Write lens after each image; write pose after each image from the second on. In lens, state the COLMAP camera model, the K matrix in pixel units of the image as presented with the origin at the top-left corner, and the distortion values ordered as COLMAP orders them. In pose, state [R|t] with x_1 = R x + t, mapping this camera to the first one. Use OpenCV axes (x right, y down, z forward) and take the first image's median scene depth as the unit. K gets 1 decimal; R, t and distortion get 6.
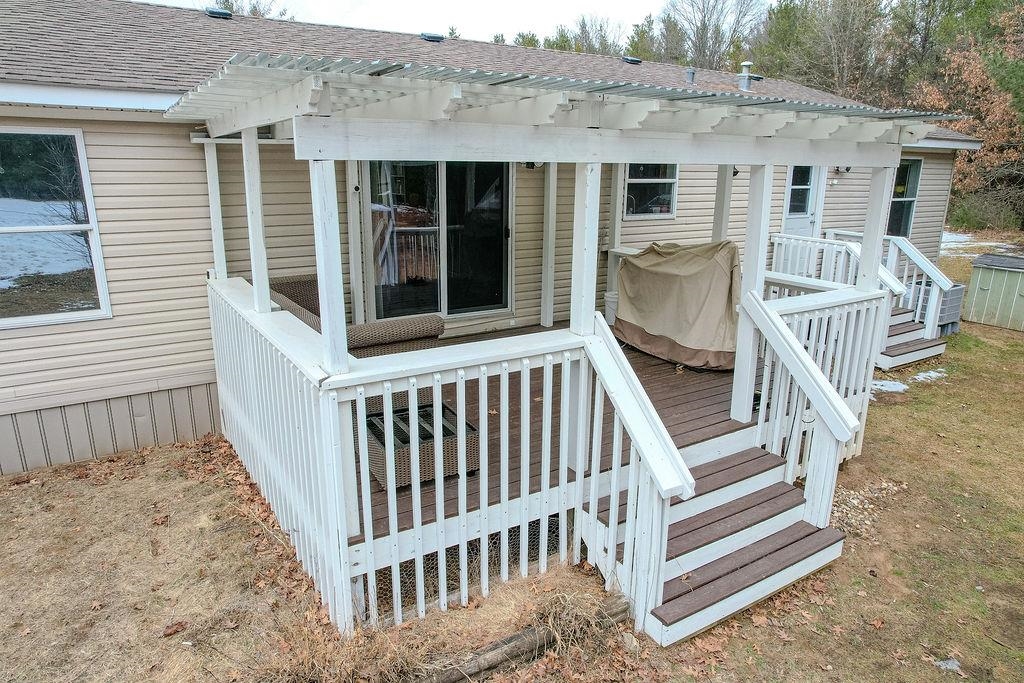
lens RADIAL K [[652.4, 0, 511.4], [0, 652.4, 345.3], [0, 0, 1]] dist [-0.070475, 0.058031]
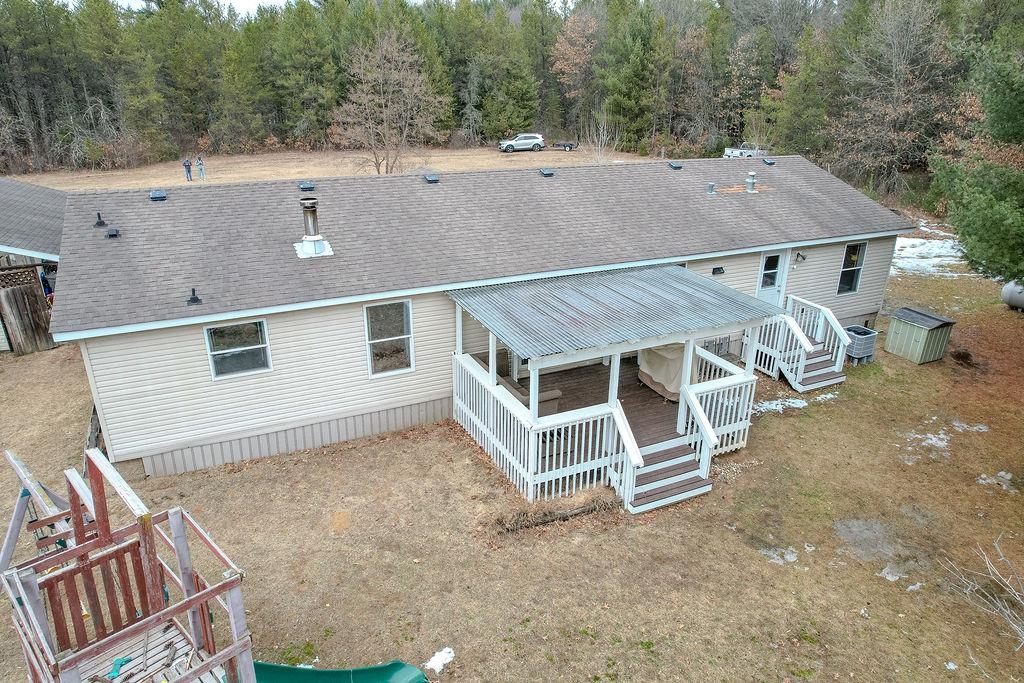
lens RADIAL K [[652.4, 0, 511.3], [0, 652.4, 336.5], [0, 0, 1]] dist [-0.070475, 0.058031]
pose [[0.992940, 0.045812, -0.109415, -0.031229], [-0.034546, 0.994109, 0.102727, -0.593679], [0.113477, -0.098222, 0.988674, -1.811888]]
